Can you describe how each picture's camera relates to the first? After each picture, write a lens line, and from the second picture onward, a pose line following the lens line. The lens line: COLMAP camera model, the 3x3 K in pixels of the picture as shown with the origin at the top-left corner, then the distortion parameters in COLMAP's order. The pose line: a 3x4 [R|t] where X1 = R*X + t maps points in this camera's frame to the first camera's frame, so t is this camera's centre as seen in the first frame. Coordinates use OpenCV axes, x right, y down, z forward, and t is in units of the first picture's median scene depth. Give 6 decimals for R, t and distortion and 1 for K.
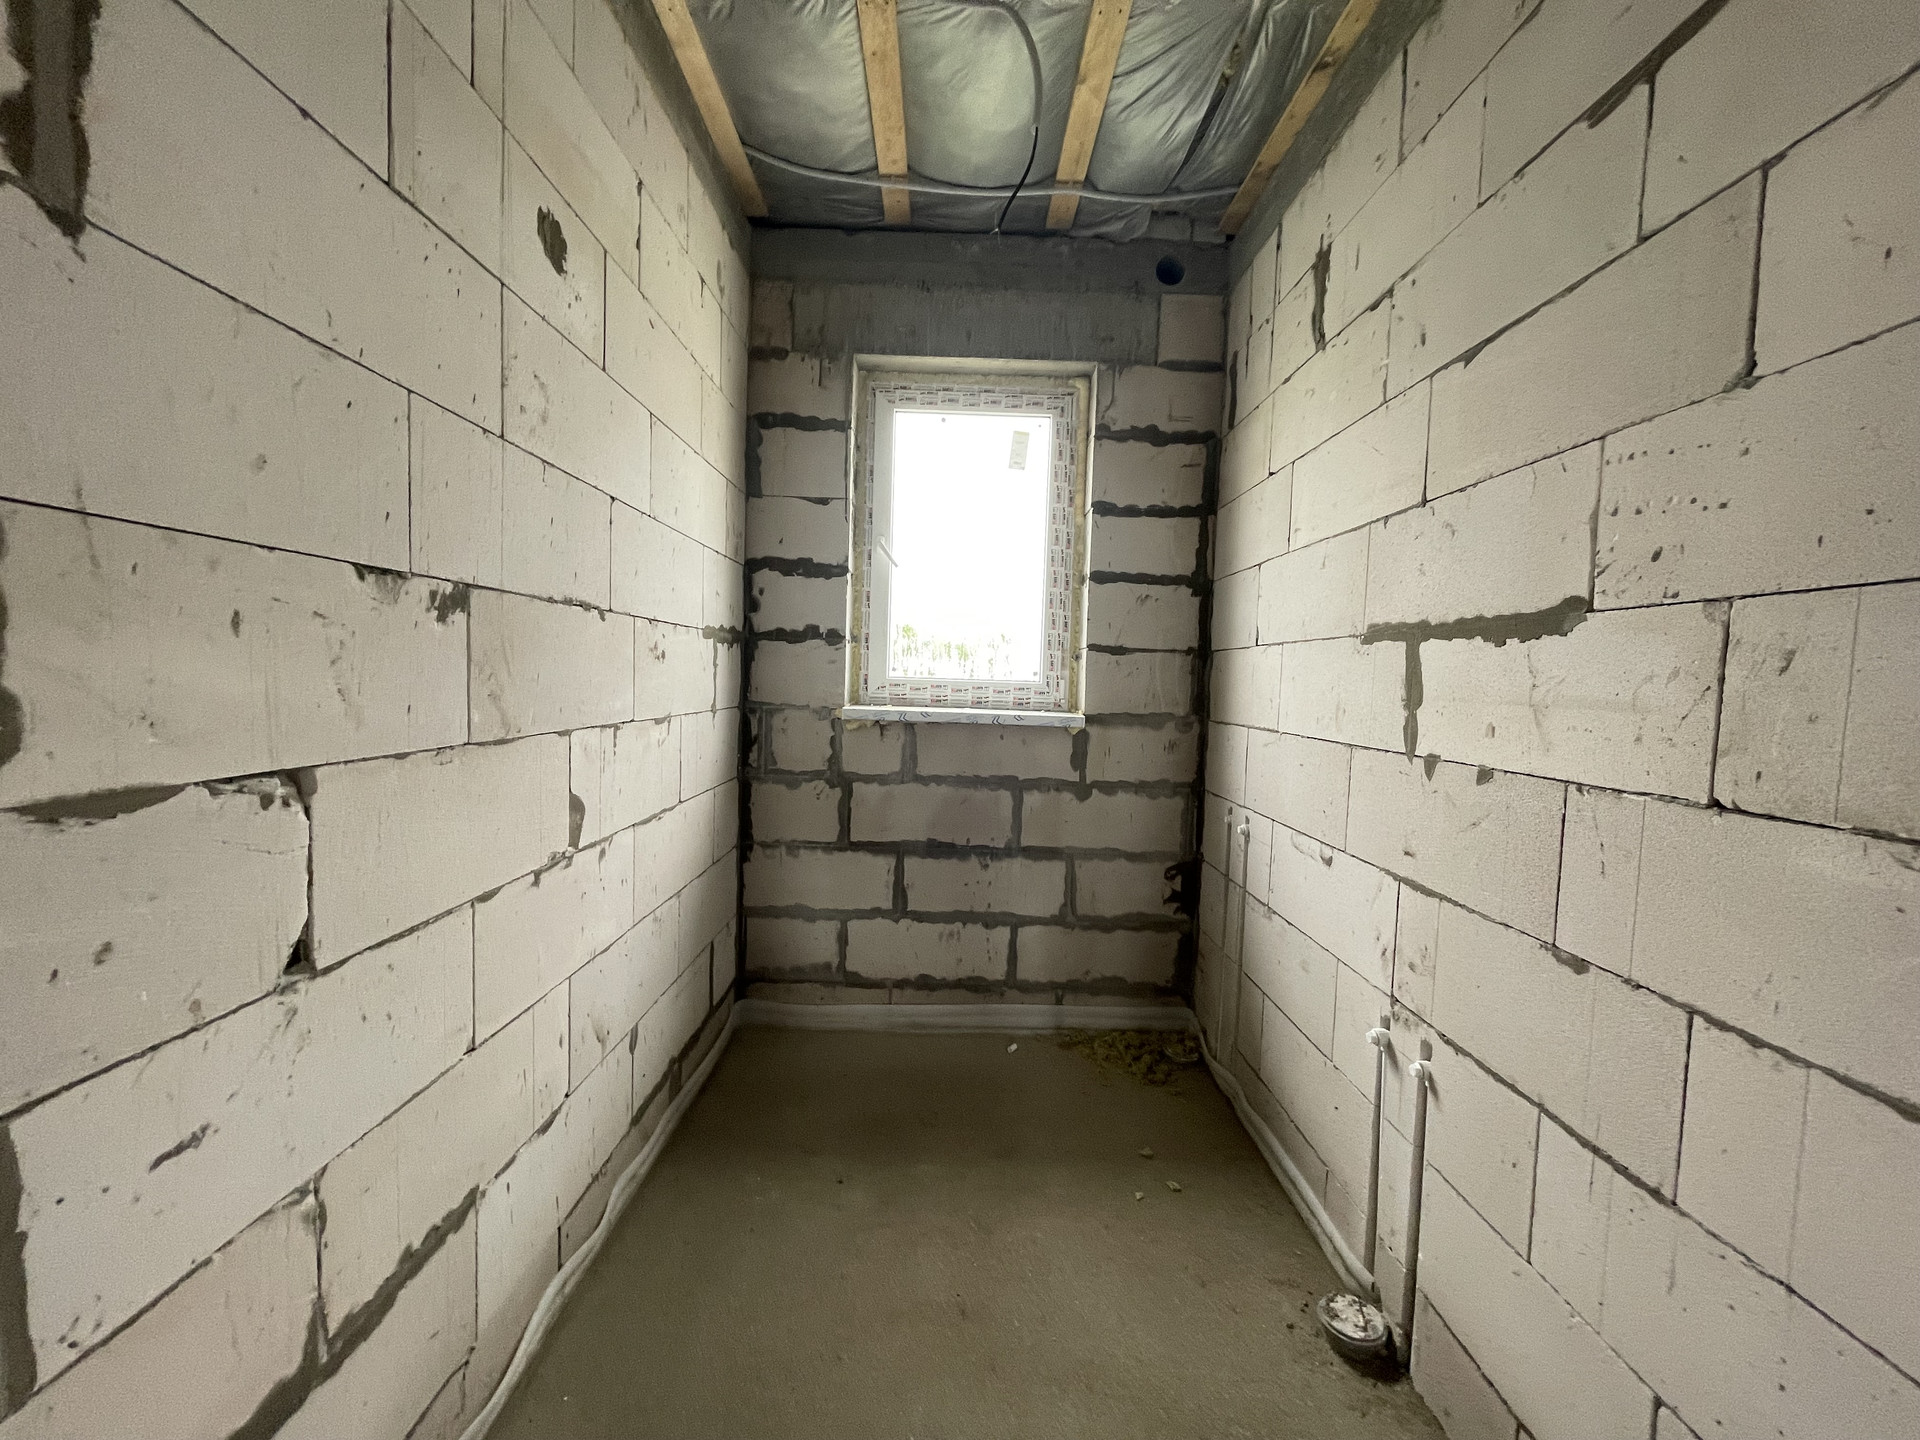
lens RADIAL K [[775.2, 0, 963.5], [0, 775.2, 713.6], [0, 0, 1]] dist [-0.002709, 0.000323]
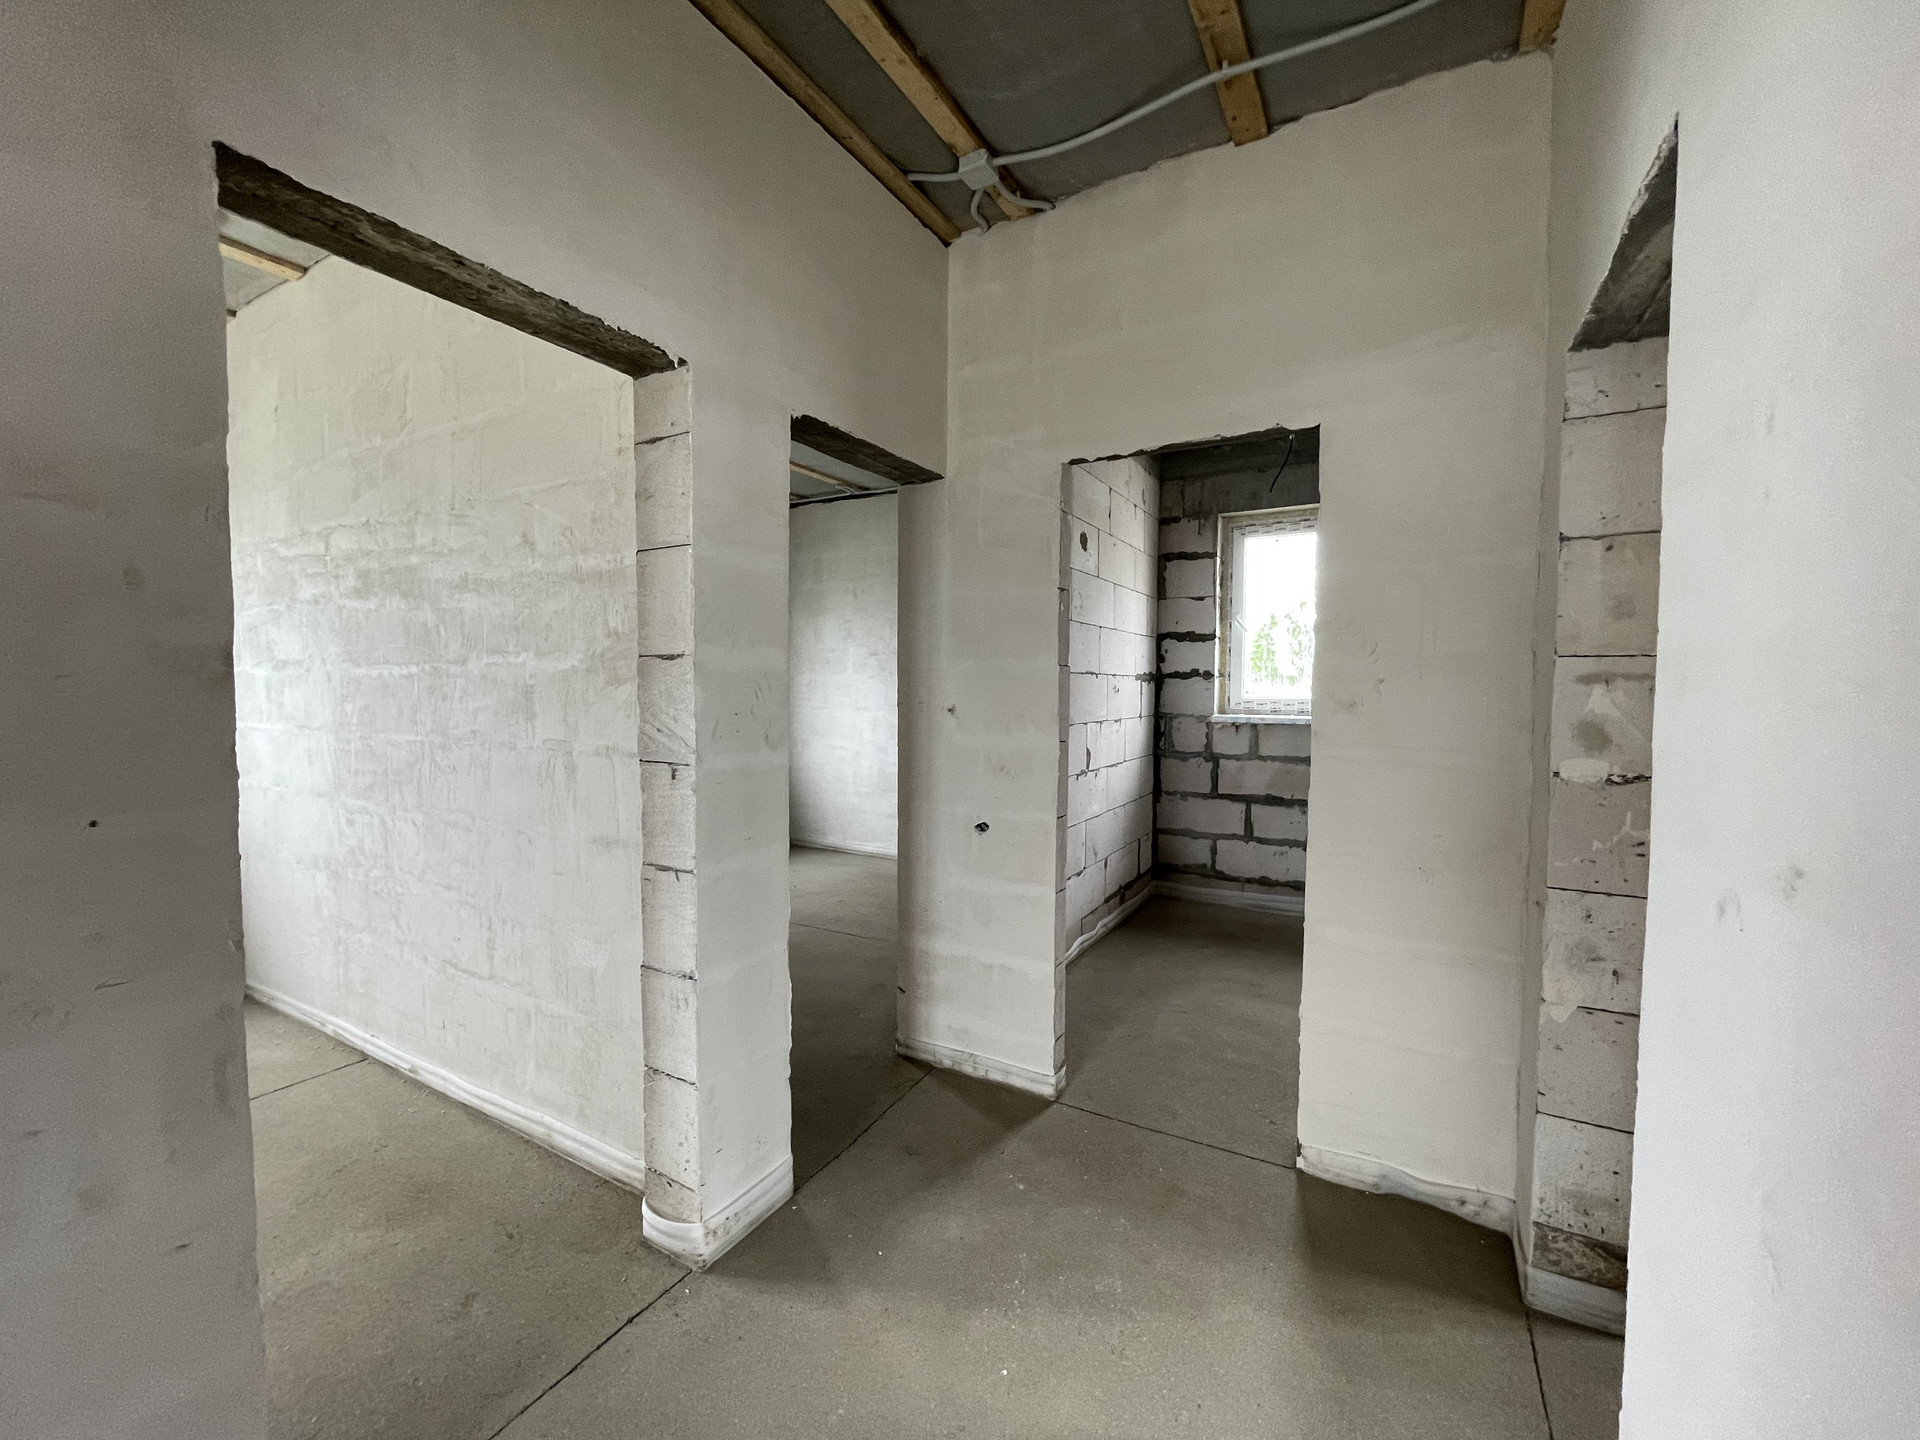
lens RADIAL K [[775.2, 0, 952.9], [0, 775.2, 719.7], [0, 0, 1]] dist [-0.002709, 0.000323]
pose [[0.856231, -0.003060, -0.516585, 0.241026], [-0.002659, 0.999943, -0.010330, 0.021173], [0.516587, 0.010218, 0.856174, -0.784634]]
